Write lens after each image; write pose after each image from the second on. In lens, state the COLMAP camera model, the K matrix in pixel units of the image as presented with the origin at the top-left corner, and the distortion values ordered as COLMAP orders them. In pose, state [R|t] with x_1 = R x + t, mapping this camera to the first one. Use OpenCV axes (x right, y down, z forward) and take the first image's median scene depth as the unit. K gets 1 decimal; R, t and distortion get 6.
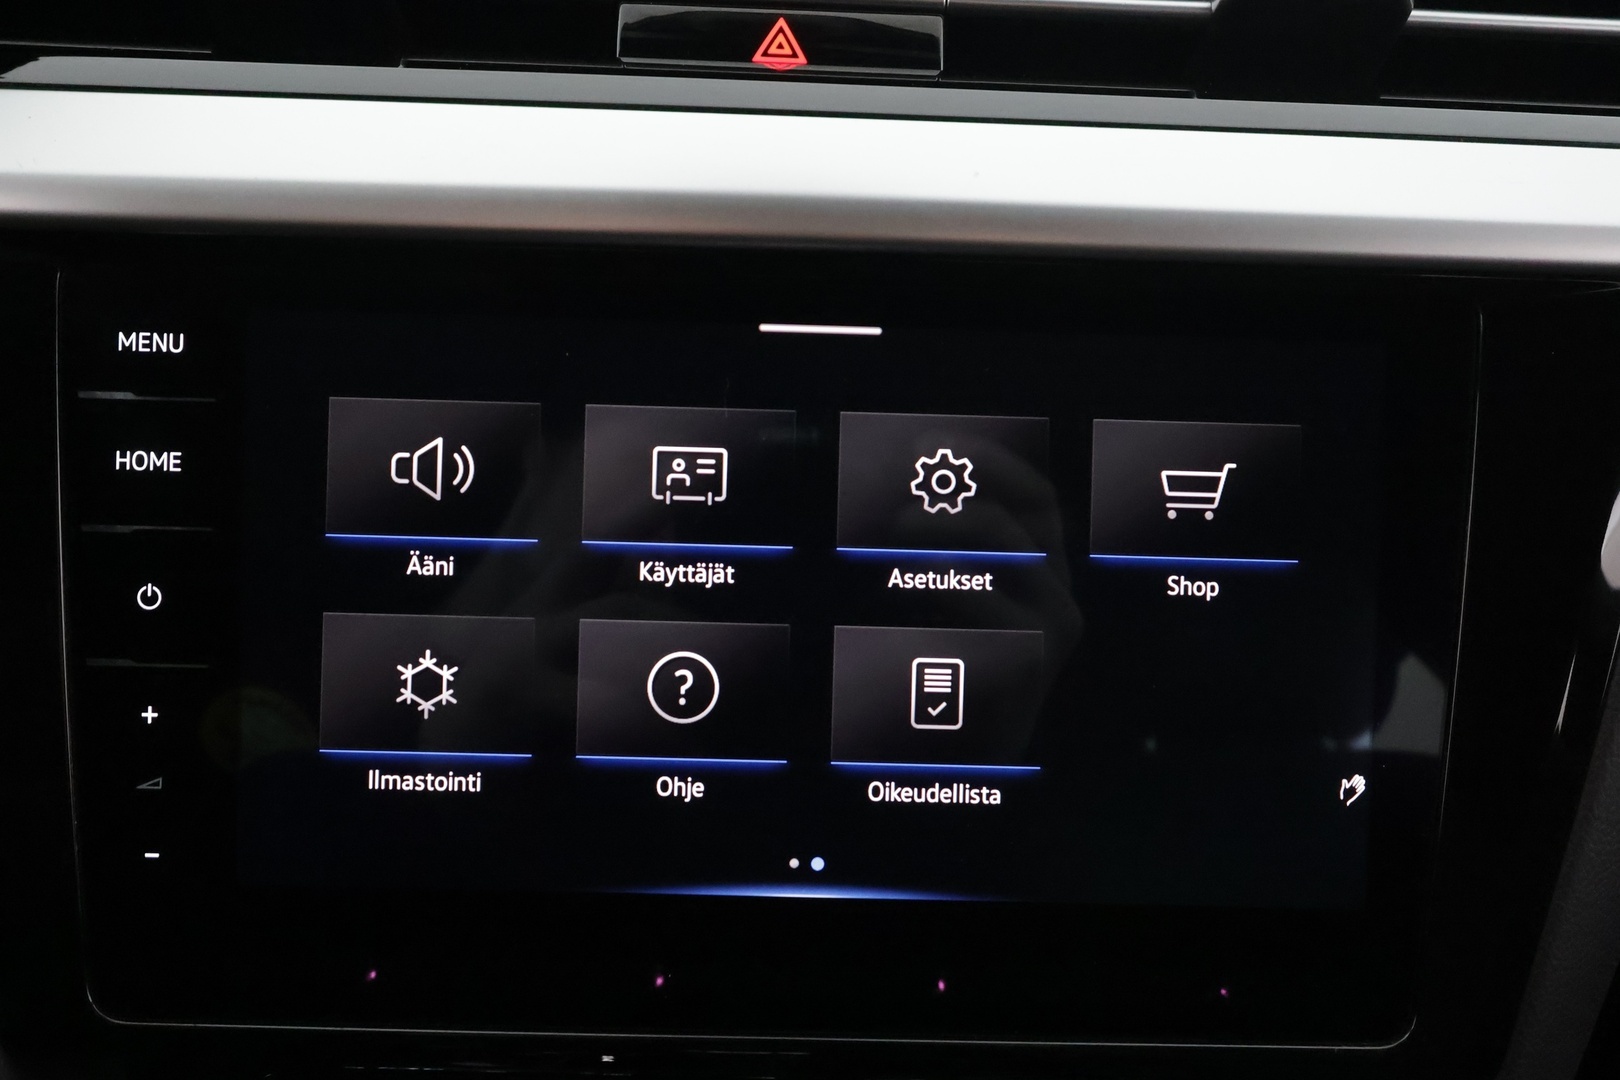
lens RADIAL K [[1314.7, 0, 886.7], [0, 1314.7, 568.0], [0, 0, 1]] dist [-0.008291, -0.008317]
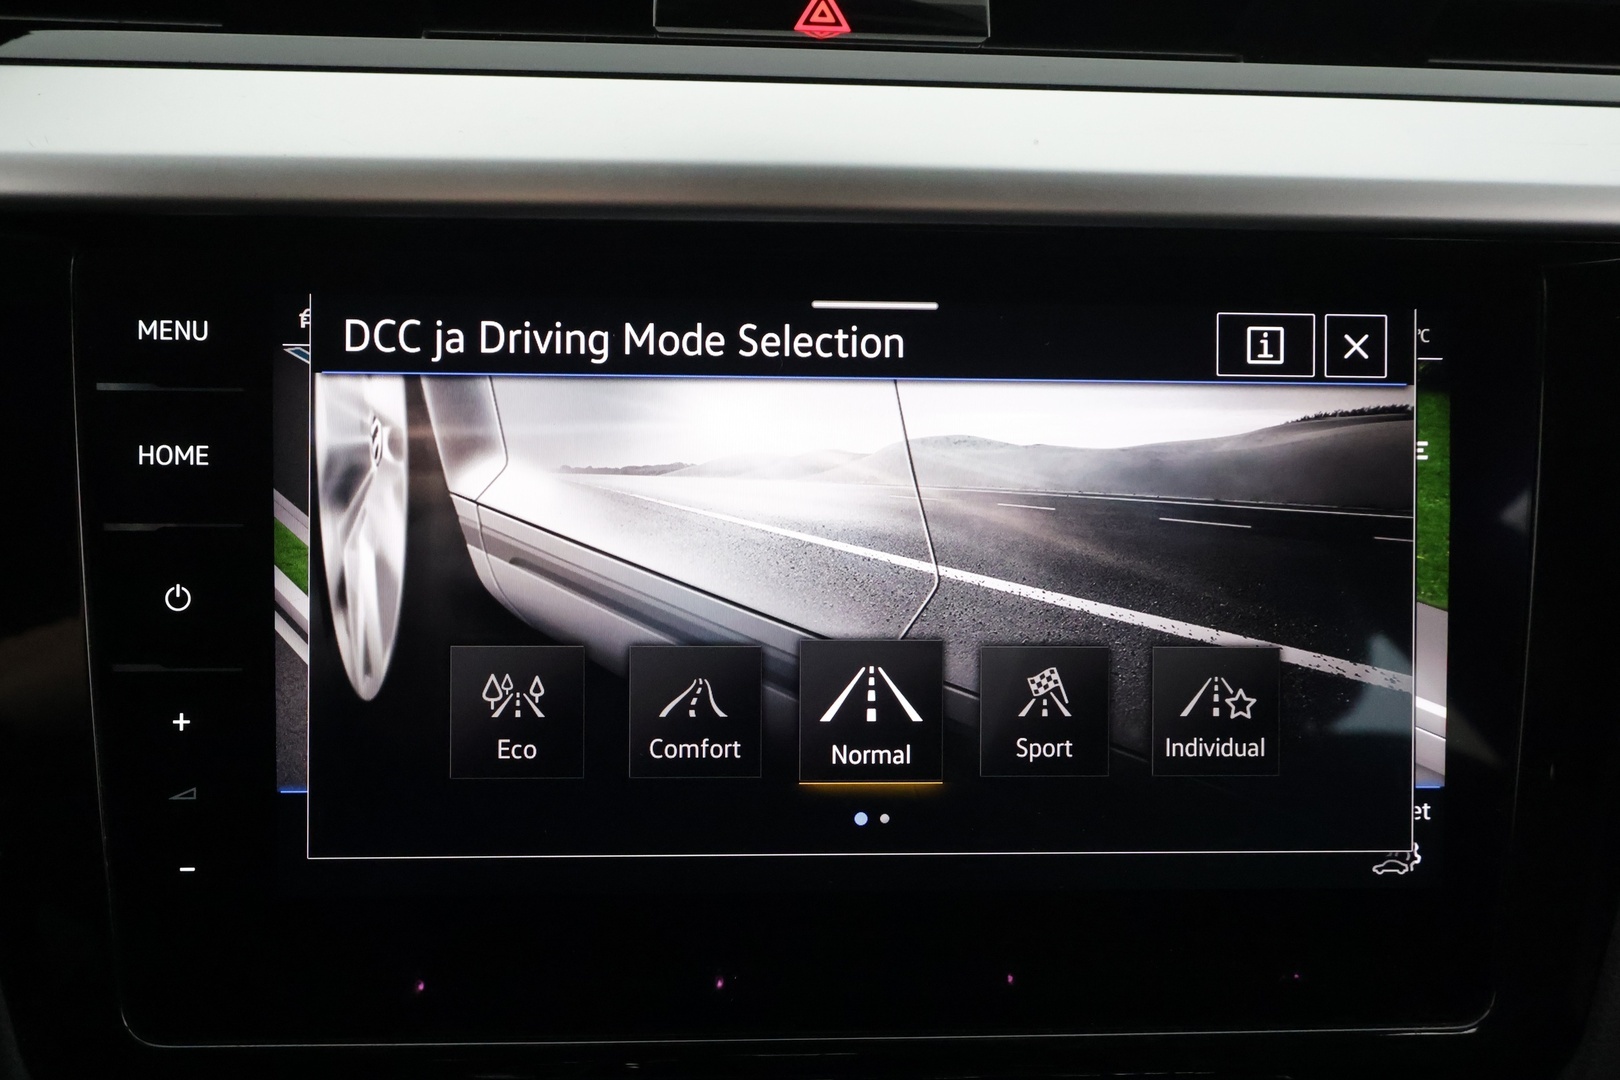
lens RADIAL K [[1387.4, 0, 805.5], [0, 1387.4, 550.5], [0, 0, 1]] dist [-0.008227, 0.000786]
pose [[0.999128, -0.023188, 0.034725, -0.141373], [0.023329, 0.999721, -0.003657, 0.002015], [-0.034631, 0.004464, 0.999390, -0.020677]]
